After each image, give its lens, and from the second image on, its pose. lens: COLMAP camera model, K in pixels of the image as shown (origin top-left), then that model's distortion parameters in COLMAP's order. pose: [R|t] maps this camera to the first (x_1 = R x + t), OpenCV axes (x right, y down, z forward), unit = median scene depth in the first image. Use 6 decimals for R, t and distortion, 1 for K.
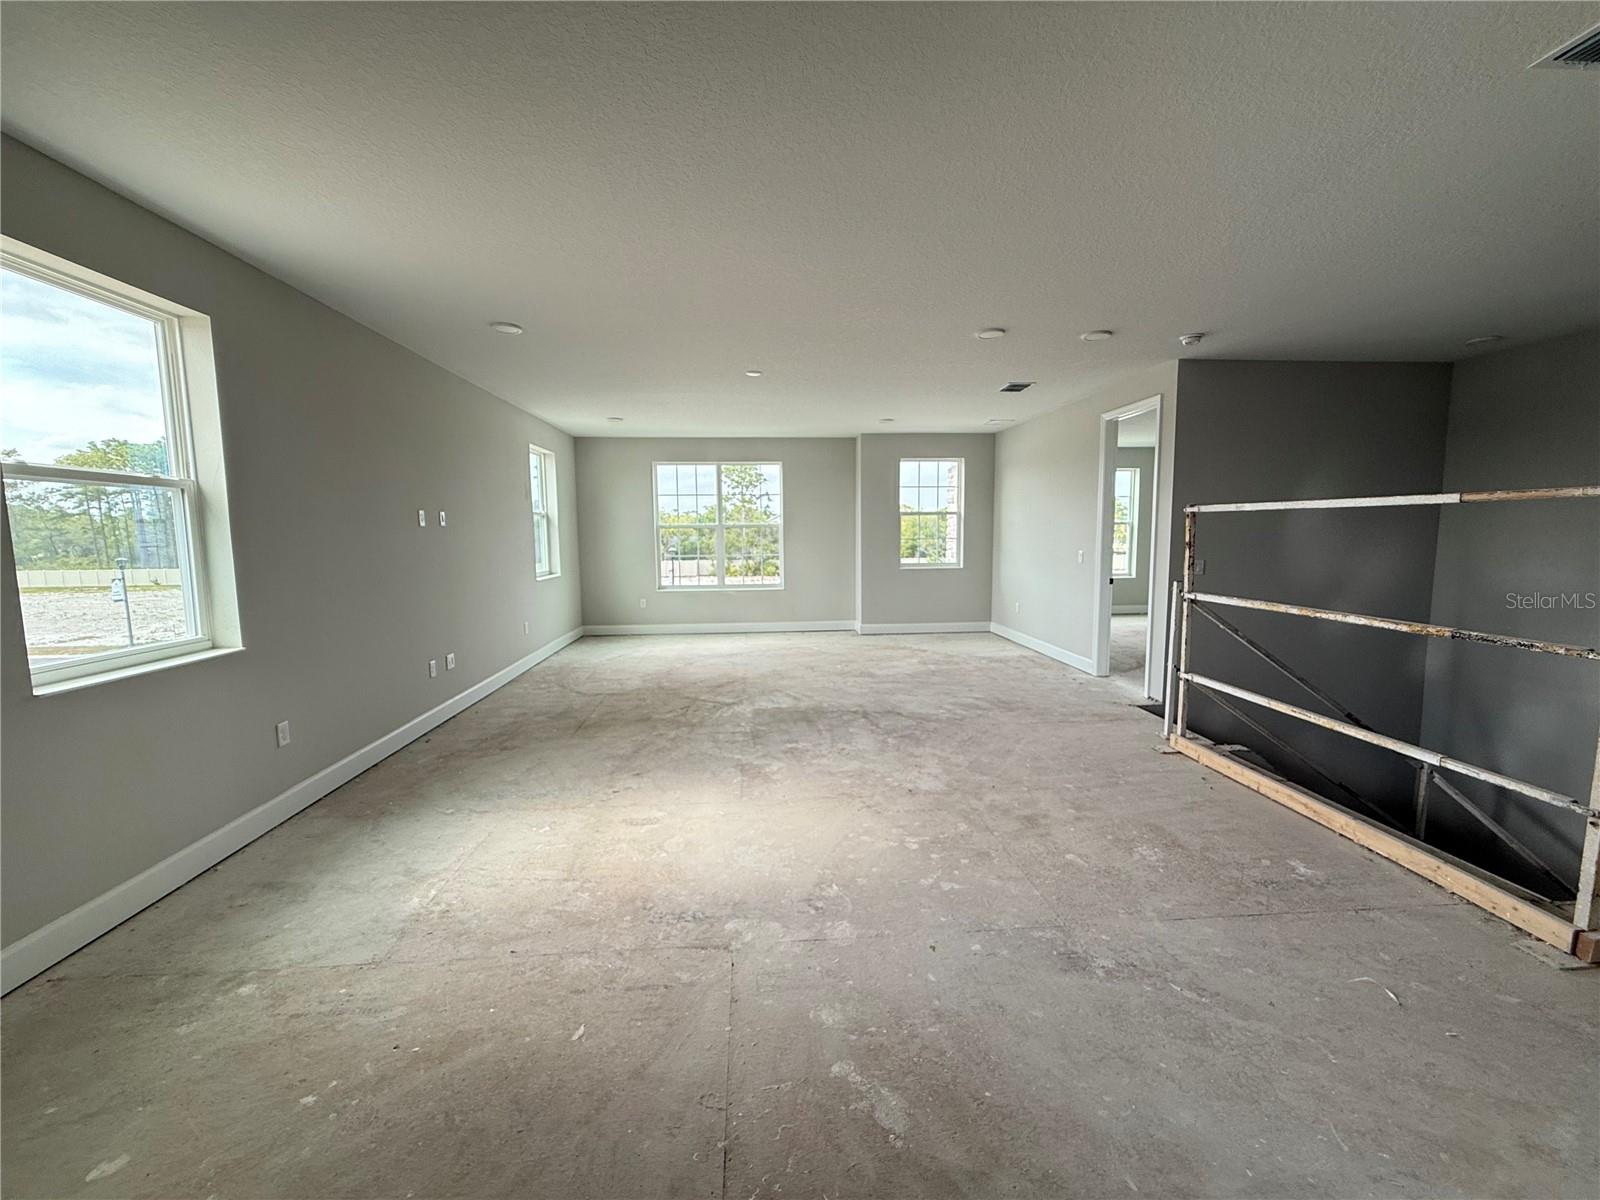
lens RADIAL K [[636.4, 0, 804.2], [0, 636.4, 595.5], [0, 0, 1]] dist [-0.000697, 0.000234]
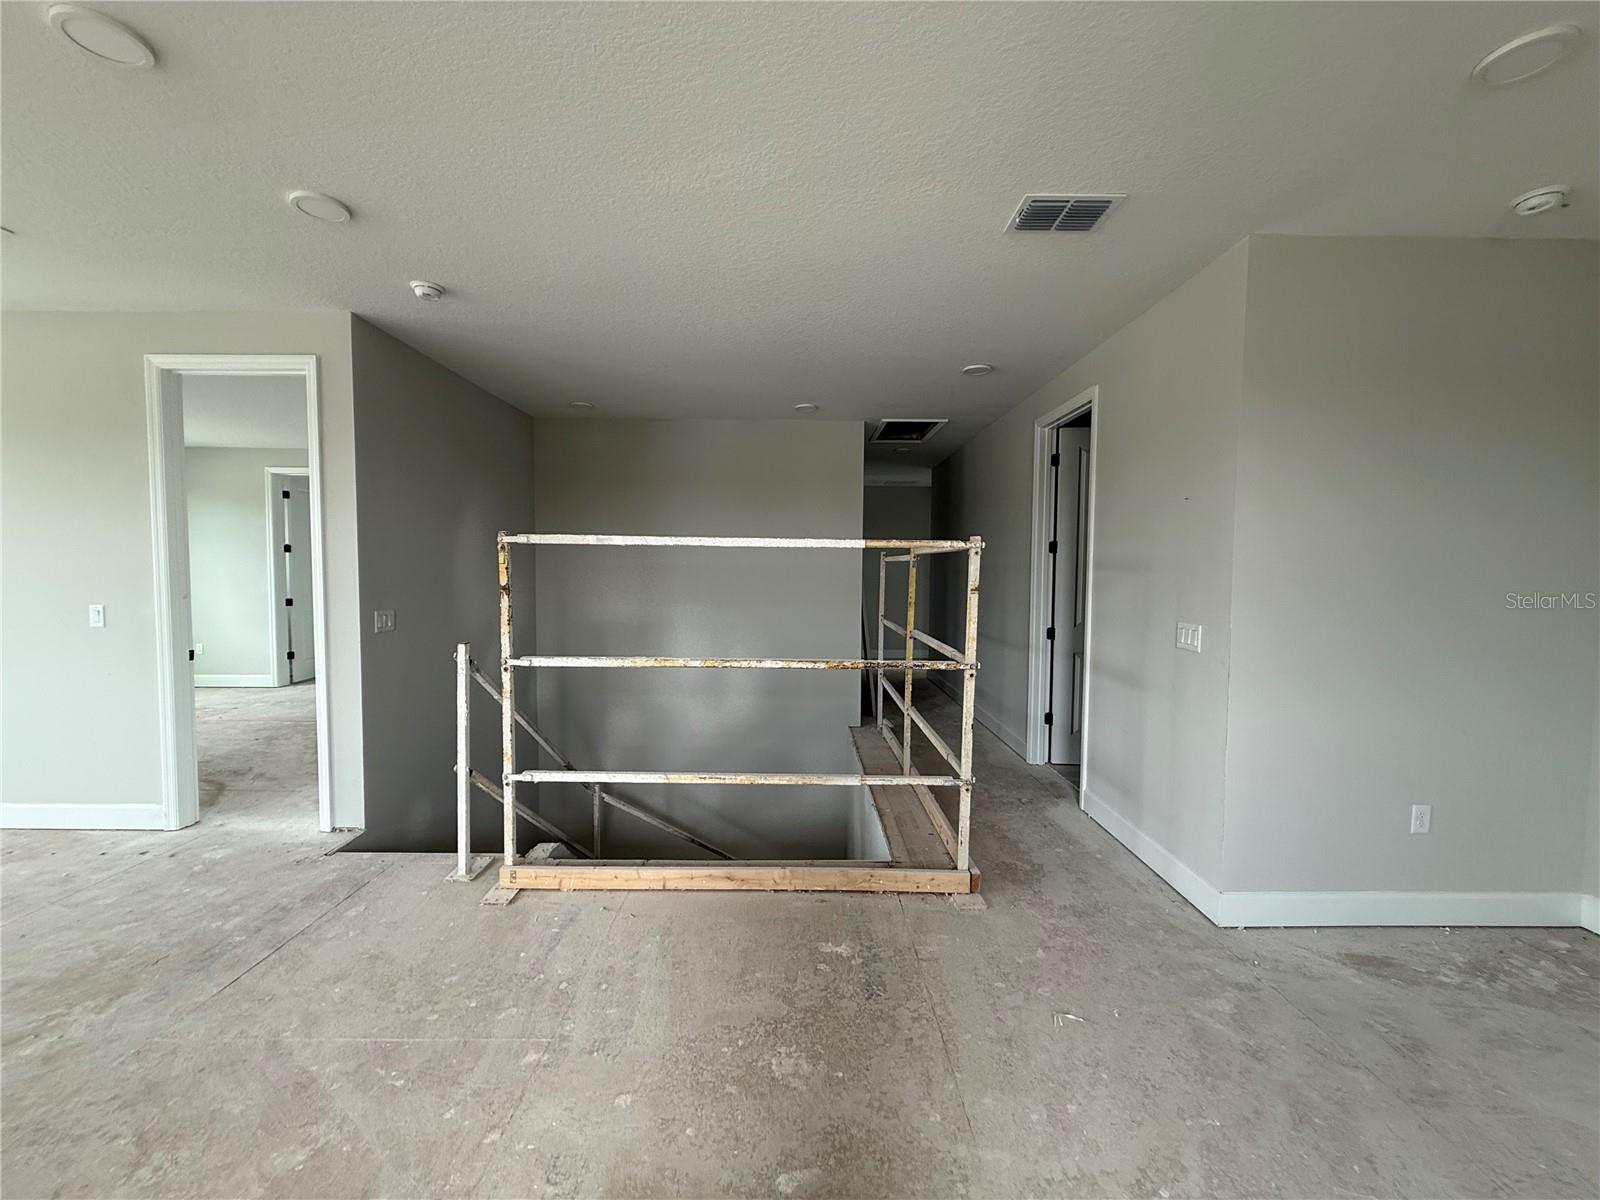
lens RADIAL K [[636.4, 0, 798.8], [0, 636.4, 597.9], [0, 0, 1]] dist [-0.000697, 0.000234]
pose [[0.079490, -0.036719, 0.996159, -0.061852], [0.091666, 0.995356, 0.029375, -0.061787], [-0.992612, 0.088978, 0.082487, 0.625501]]
